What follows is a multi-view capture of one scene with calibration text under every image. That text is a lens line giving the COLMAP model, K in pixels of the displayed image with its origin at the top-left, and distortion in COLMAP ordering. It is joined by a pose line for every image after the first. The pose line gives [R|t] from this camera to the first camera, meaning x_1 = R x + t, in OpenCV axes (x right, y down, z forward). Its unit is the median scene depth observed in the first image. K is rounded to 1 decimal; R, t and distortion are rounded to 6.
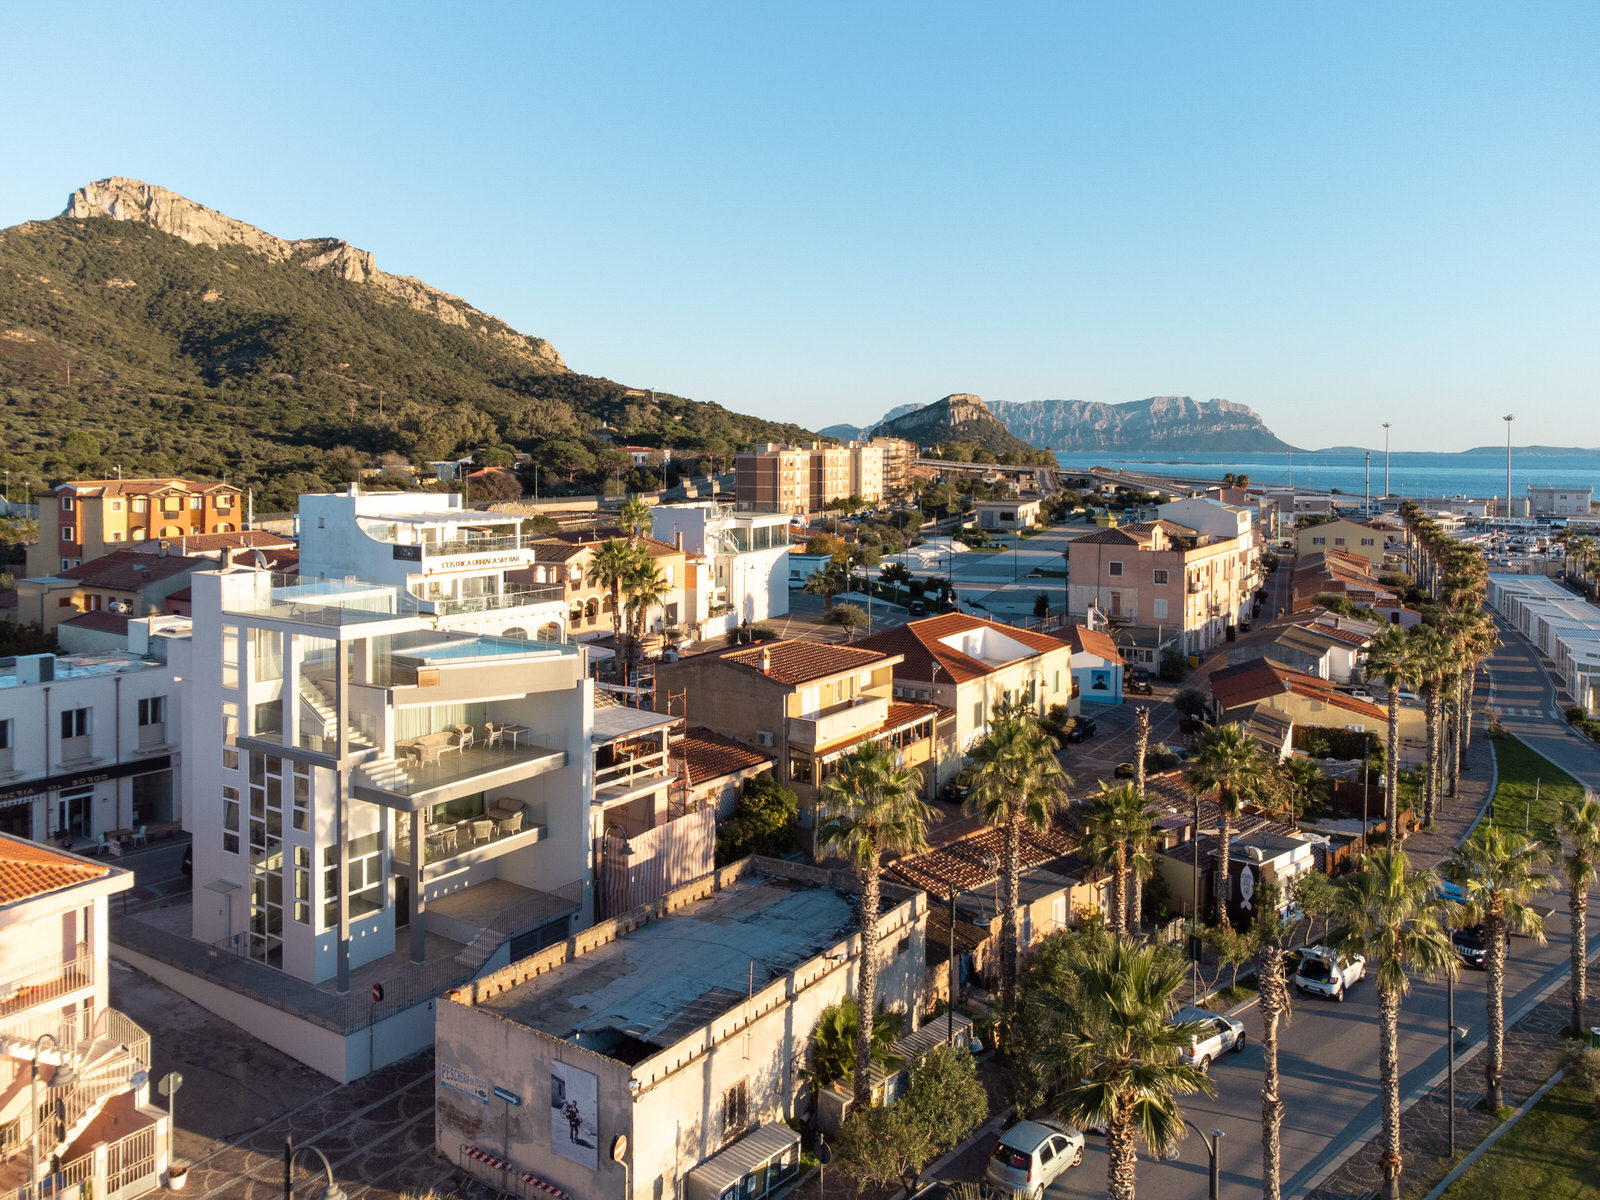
lens RADIAL K [[1133.3, 0, 830.8], [0, 1133.3, 483.3], [0, 0, 1]] dist [0.017260, -0.004768]
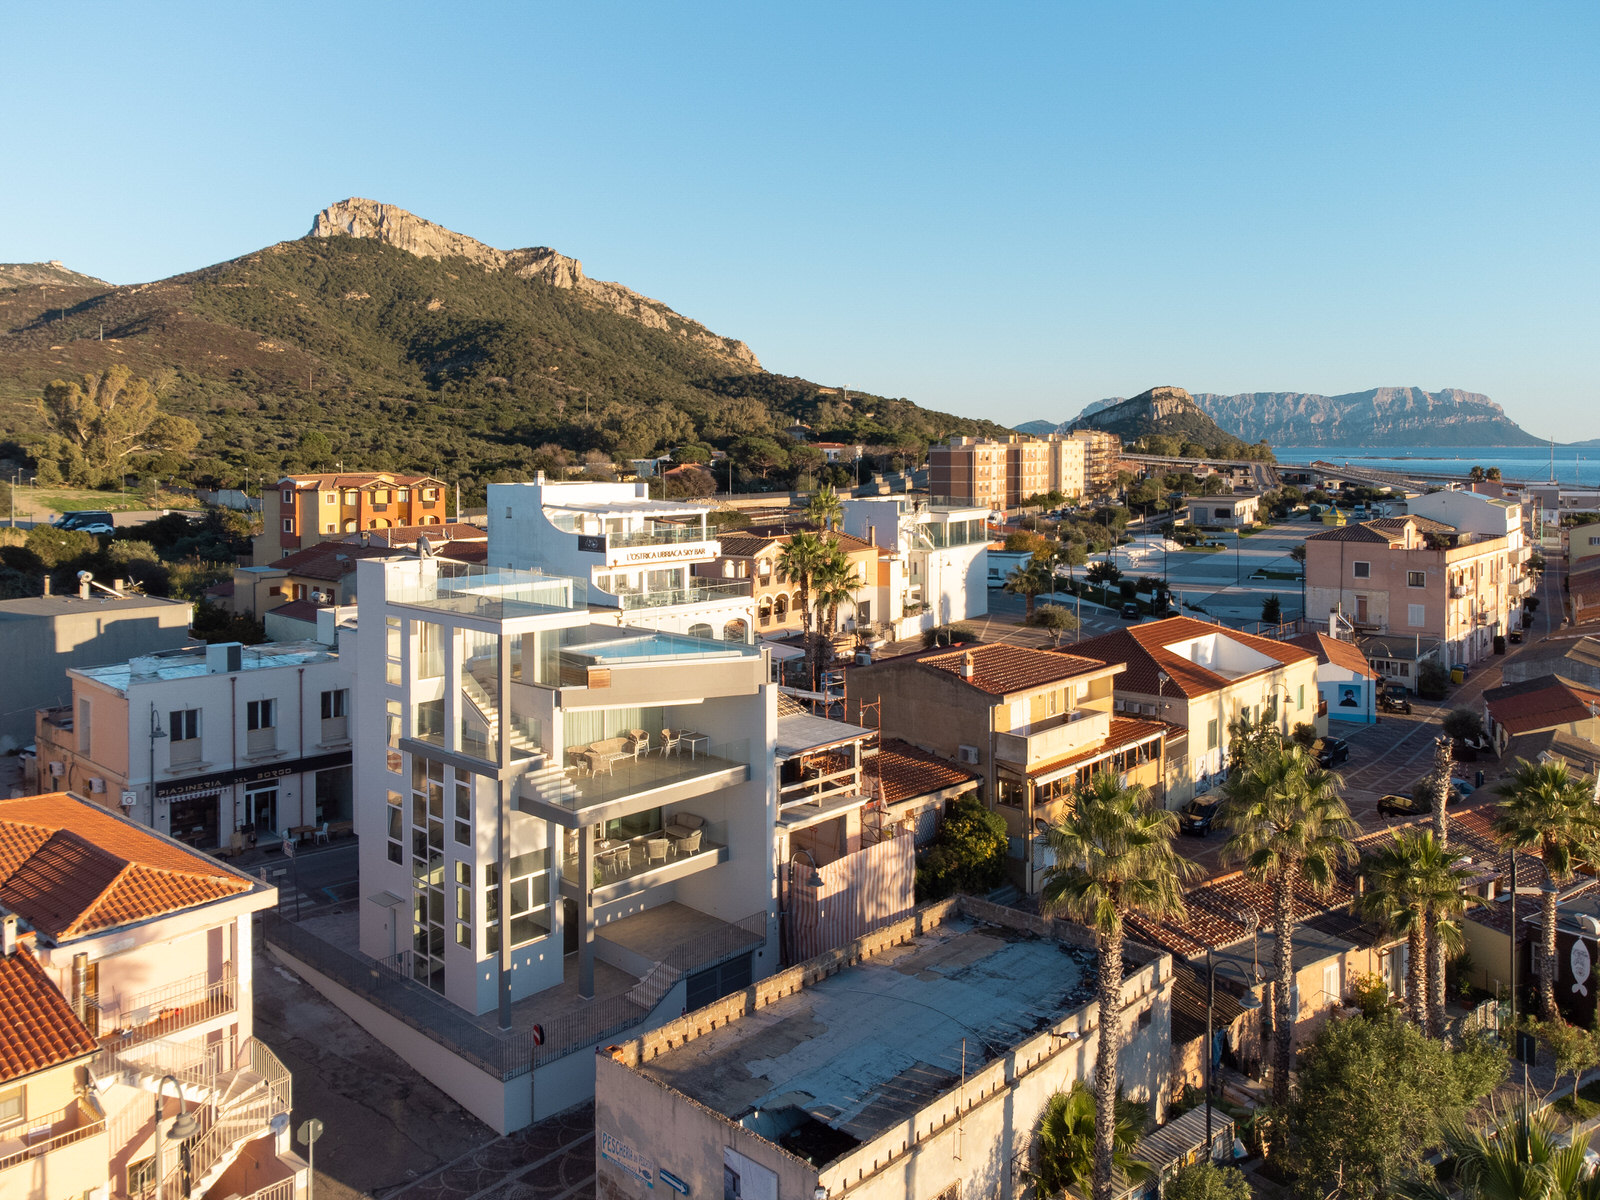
lens RADIAL K [[1133.3, 0, 841.2], [0, 1133.3, 471.4], [0, 0, 1]] dist [0.002166, 0.007481]
pose [[0.987200, -0.004225, -0.159429, -0.008706], [0.002583, 0.999941, -0.010504, 0.007212], [0.159464, 0.009958, 0.987153, 0.062406]]
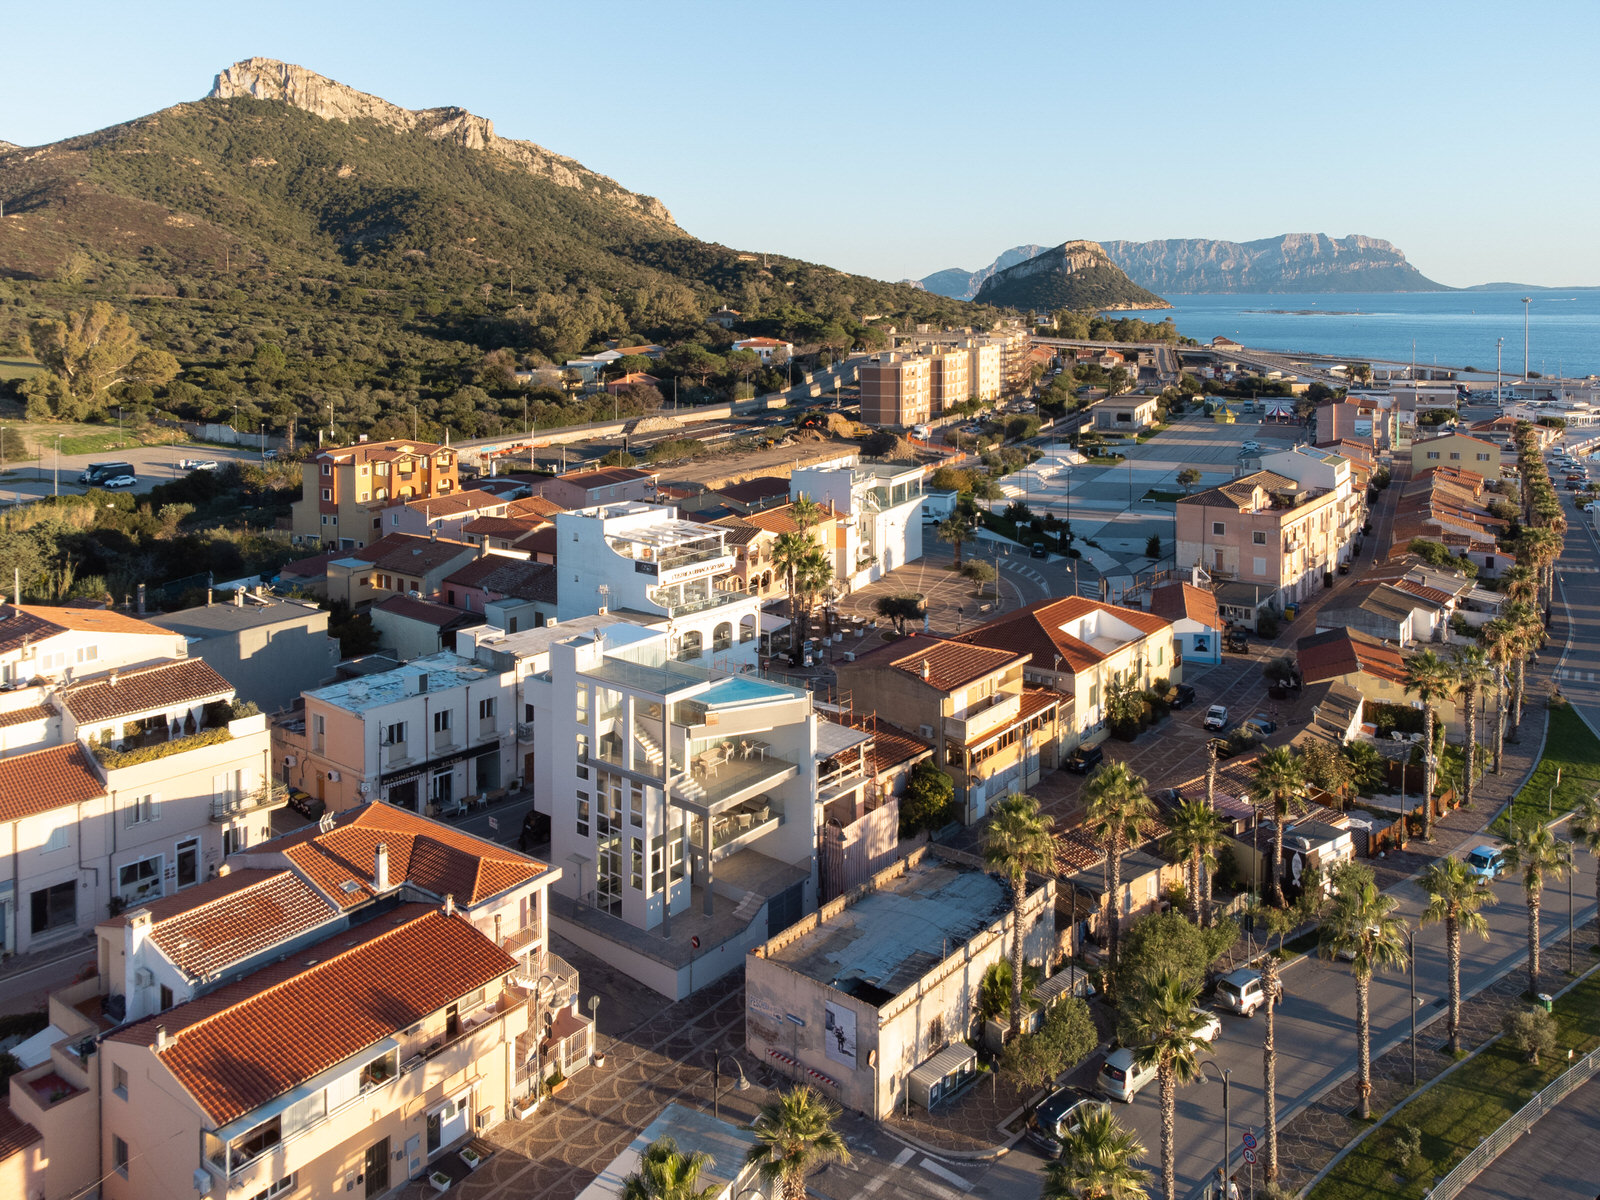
lens RADIAL K [[1227.7, 0, 829.3], [0, 1227.7, 278.0], [0, 0, 1]] dist [0.010425, -0.003413]
pose [[0.996306, -0.007008, -0.085591, -0.026626], [0.006125, 0.999925, -0.010578, -0.166880], [0.085659, 0.010014, 0.996274, -0.251535]]
